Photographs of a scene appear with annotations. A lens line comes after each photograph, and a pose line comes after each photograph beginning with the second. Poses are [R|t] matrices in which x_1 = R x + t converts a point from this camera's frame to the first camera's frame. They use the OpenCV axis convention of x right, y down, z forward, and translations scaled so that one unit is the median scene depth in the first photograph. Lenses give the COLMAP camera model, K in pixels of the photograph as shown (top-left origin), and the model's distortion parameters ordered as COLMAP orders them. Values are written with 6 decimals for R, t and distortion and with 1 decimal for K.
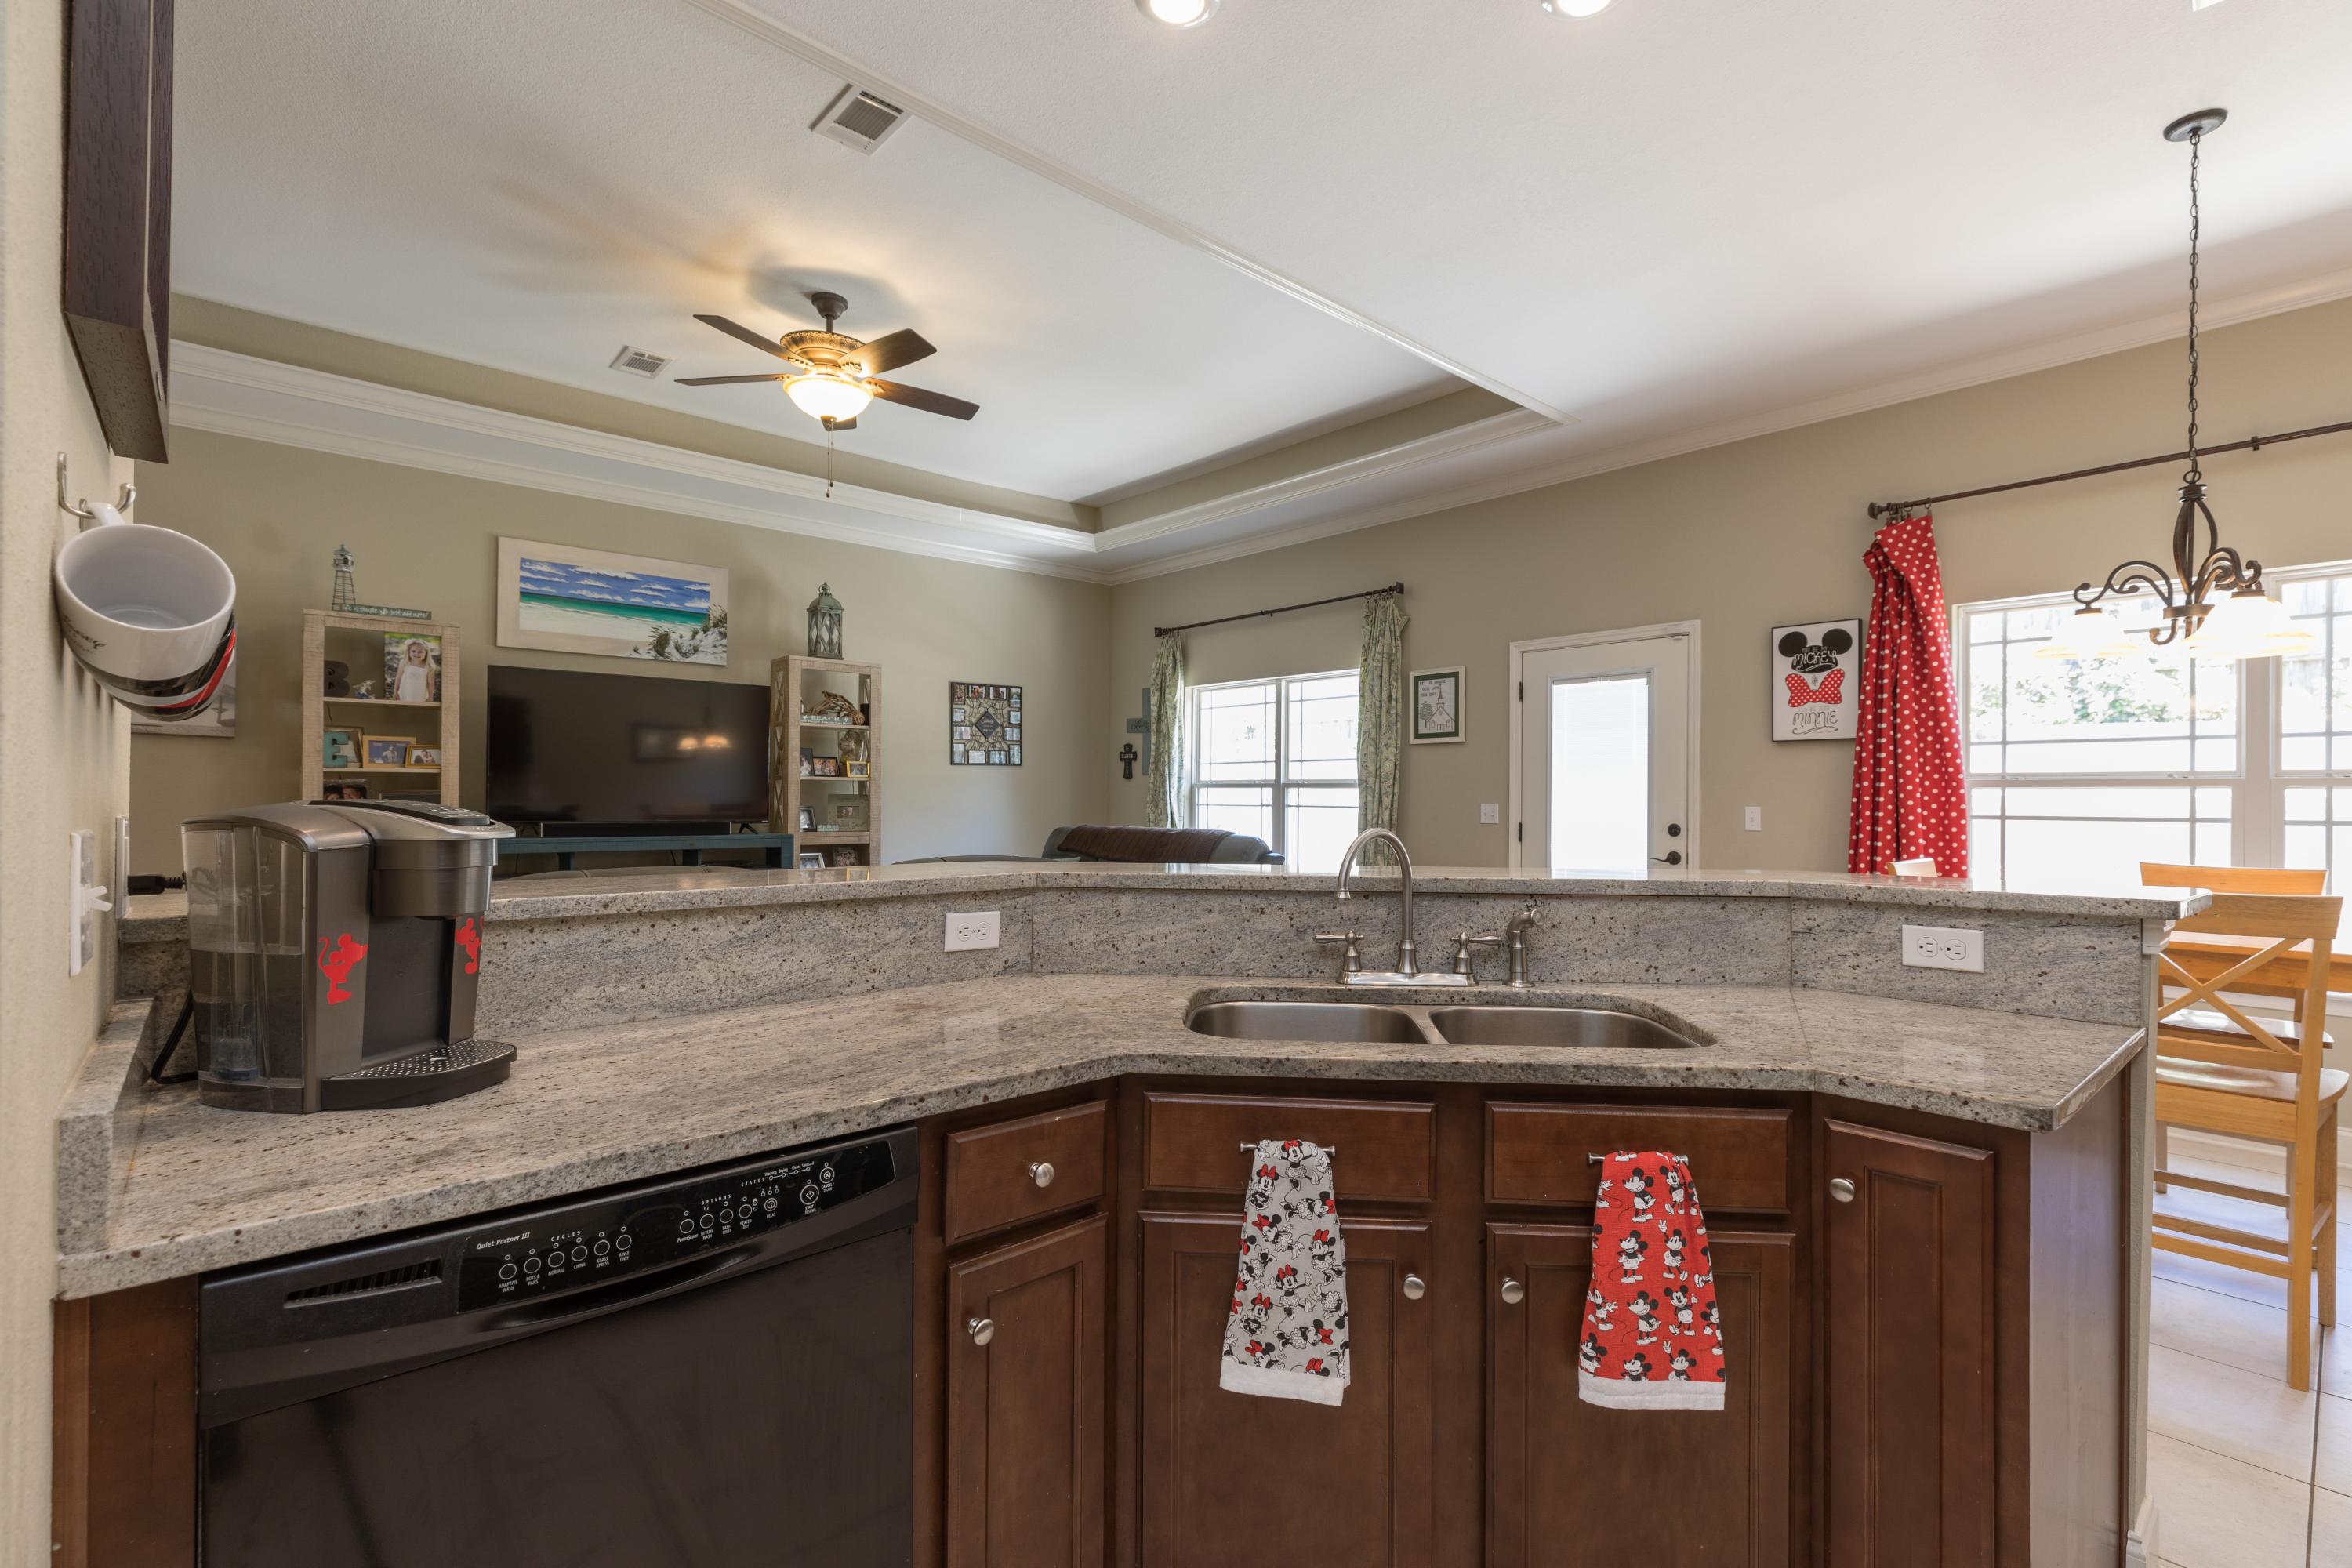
lens RADIAL K [[1049.3, 0, 1185.8], [0, 1049.3, 796.1], [0, 0, 1]] dist [0.003969, 0.000073]
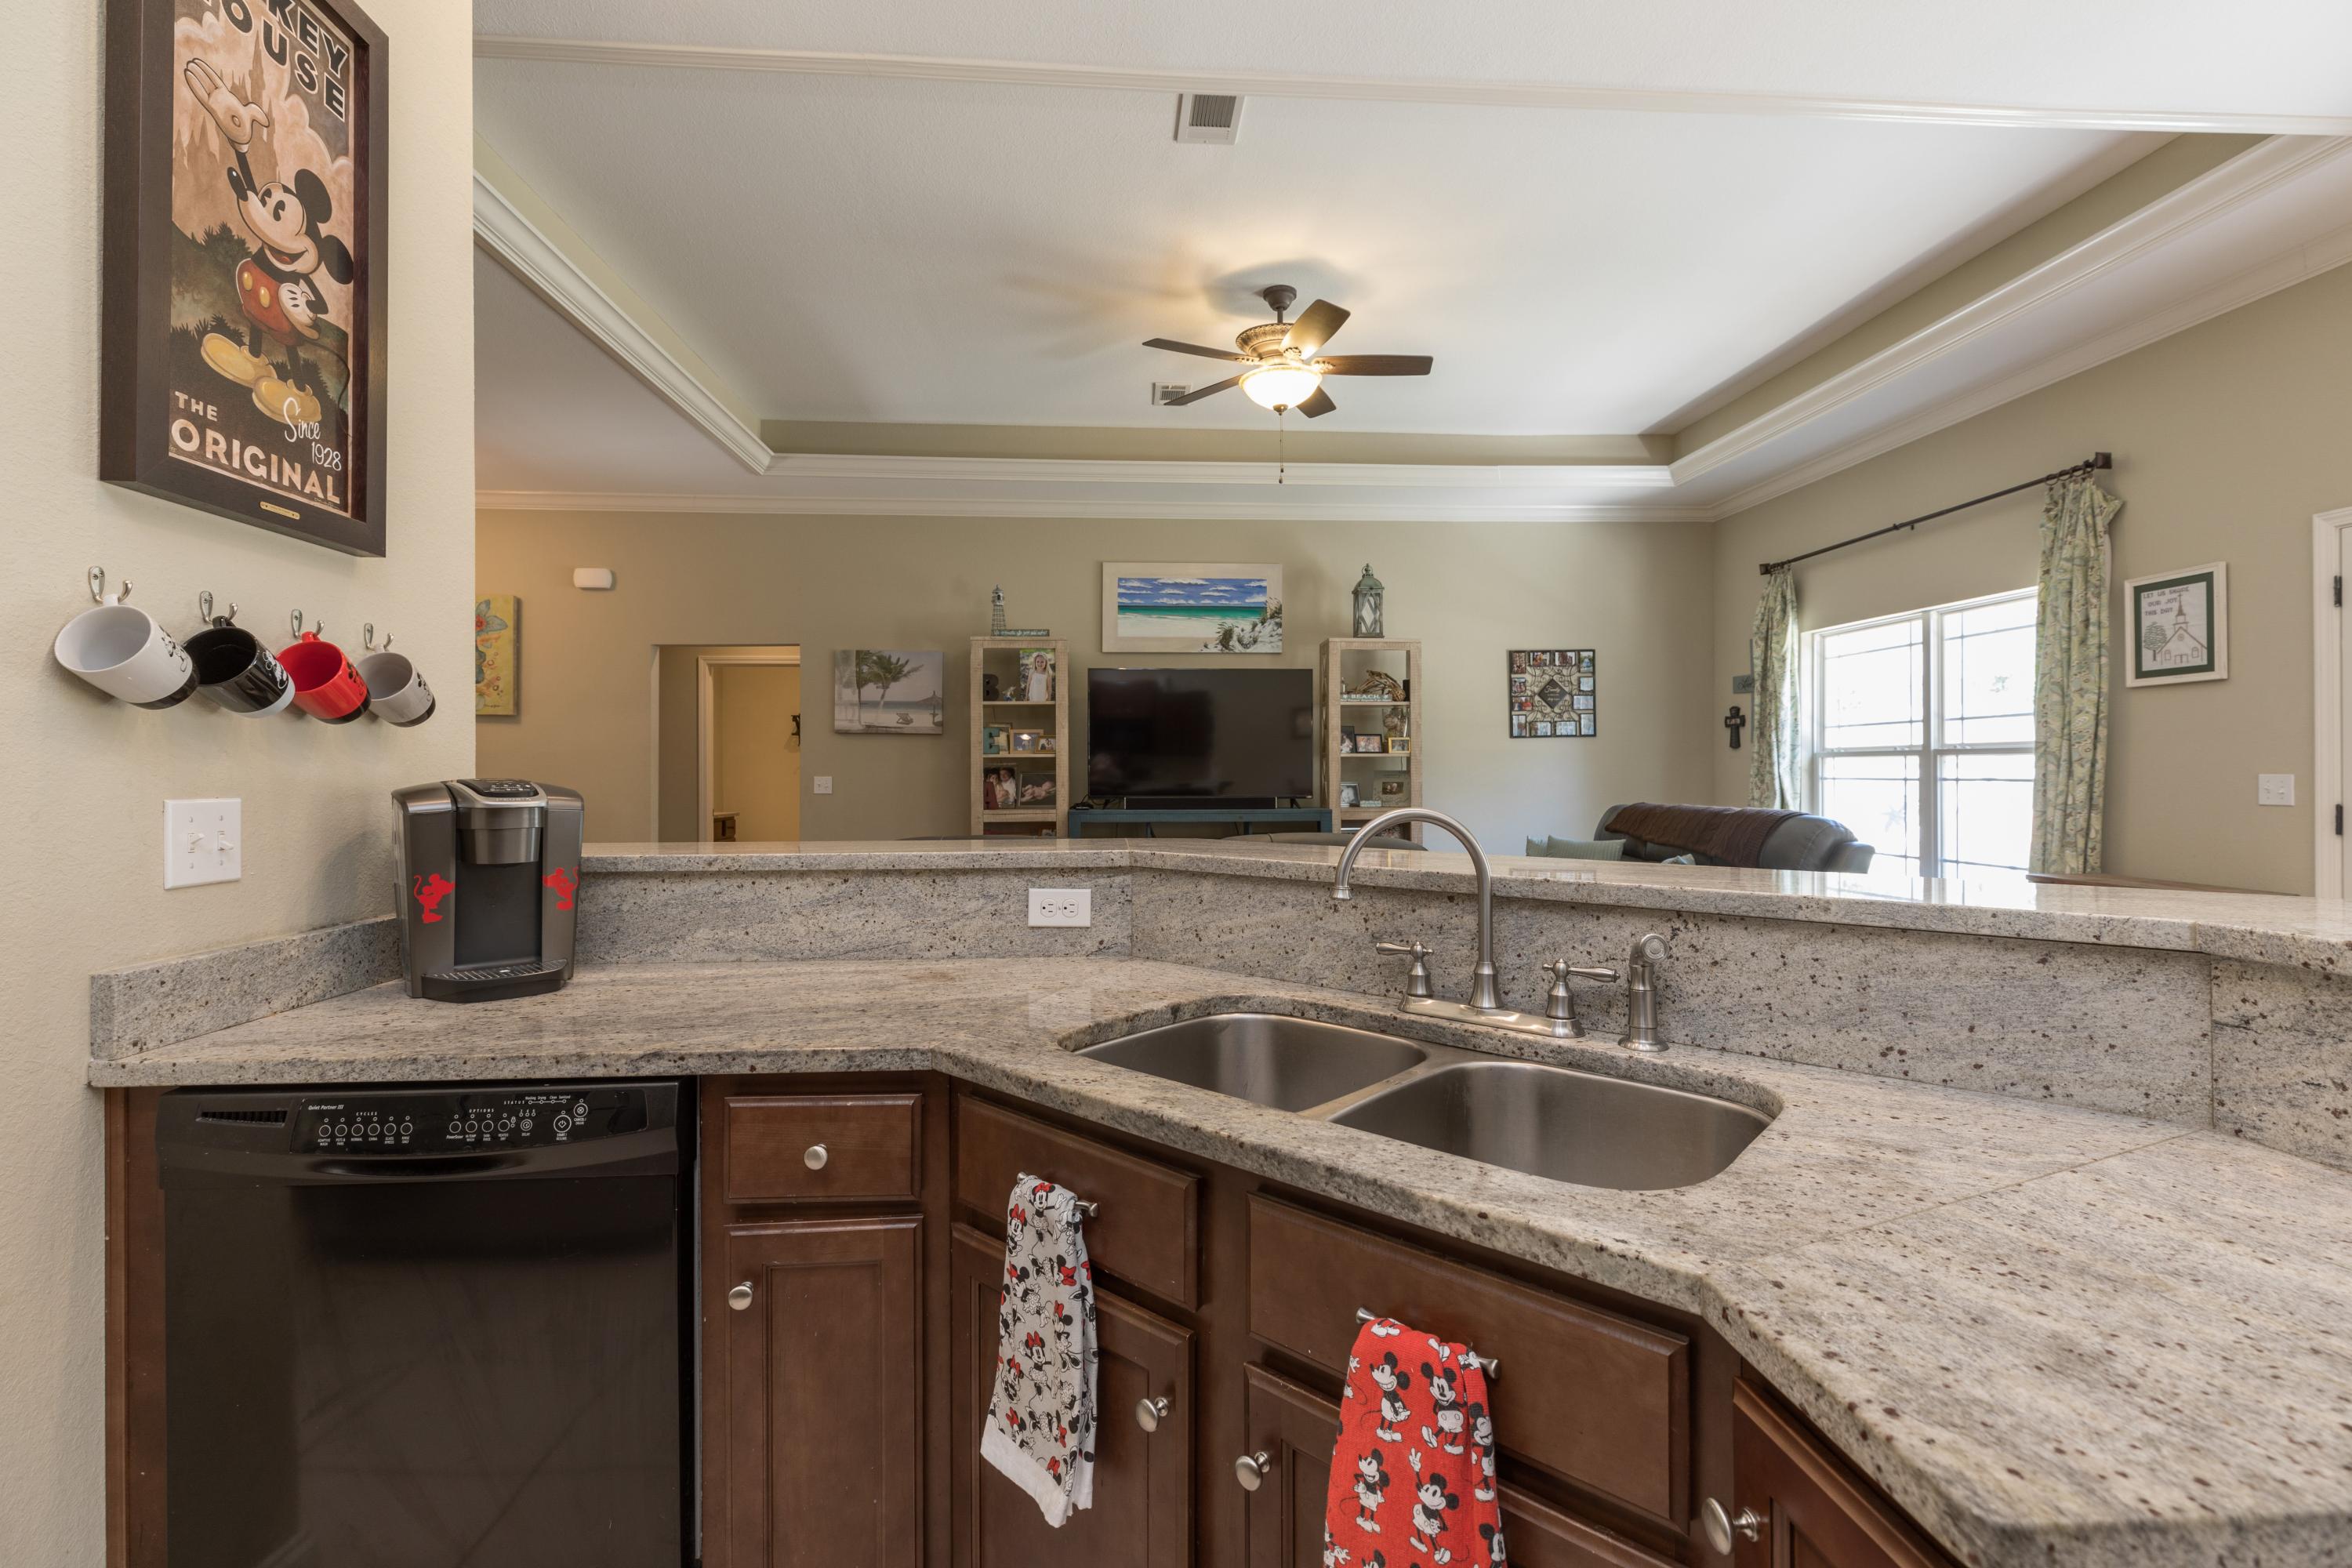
lens RADIAL K [[1046.8, 0, 1184.8], [0, 1046.8, 771.2], [0, 0, 1]] dist [0.003628, -0.000430]
pose [[0.788216, -0.010695, -0.615306, 0.206125], [0.009916, 0.999940, -0.004678, 0.002451], [0.615319, -0.002414, 0.788274, 0.123316]]
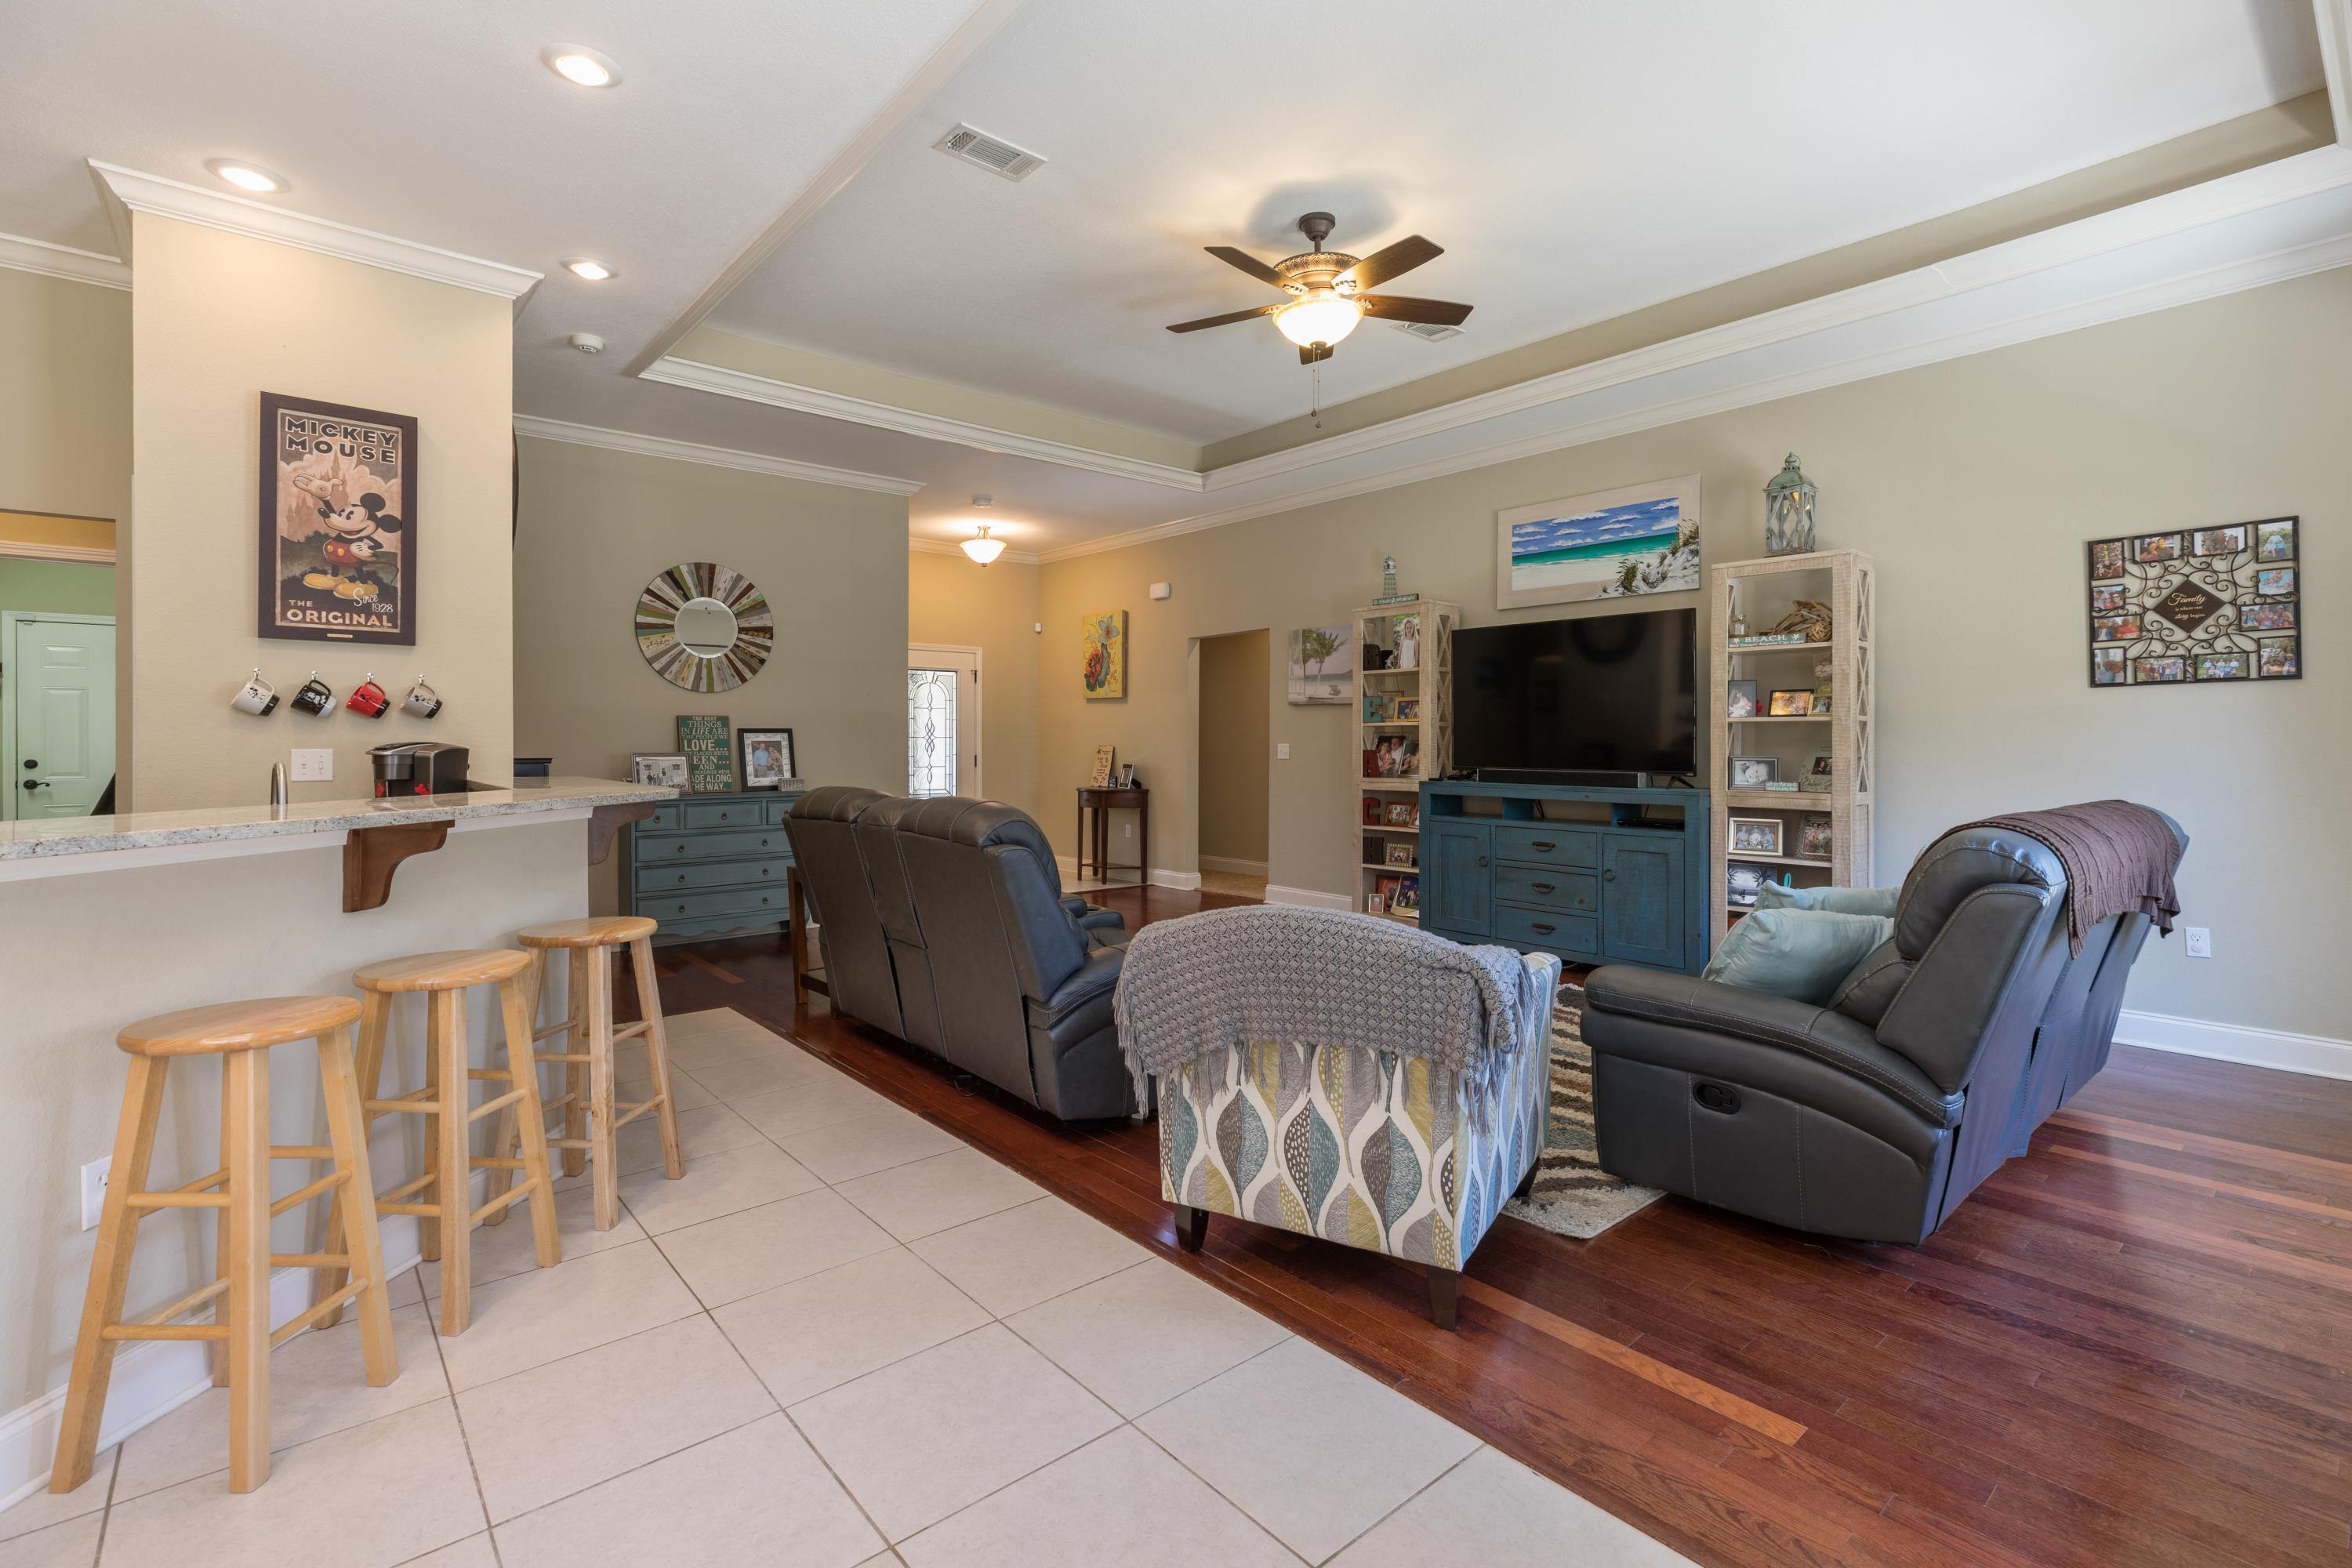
lens RADIAL K [[1067.2, 0, 1196.7], [0, 1067.2, 735.7], [0, 0, 1]] dist [0.000179, 0.000364]
pose [[-0.019068, -0.011810, -0.999748, 0.594594], [-0.000442, 0.999930, -0.011804, 0.005222], [0.999818, 0.000217, -0.019072, 0.867810]]
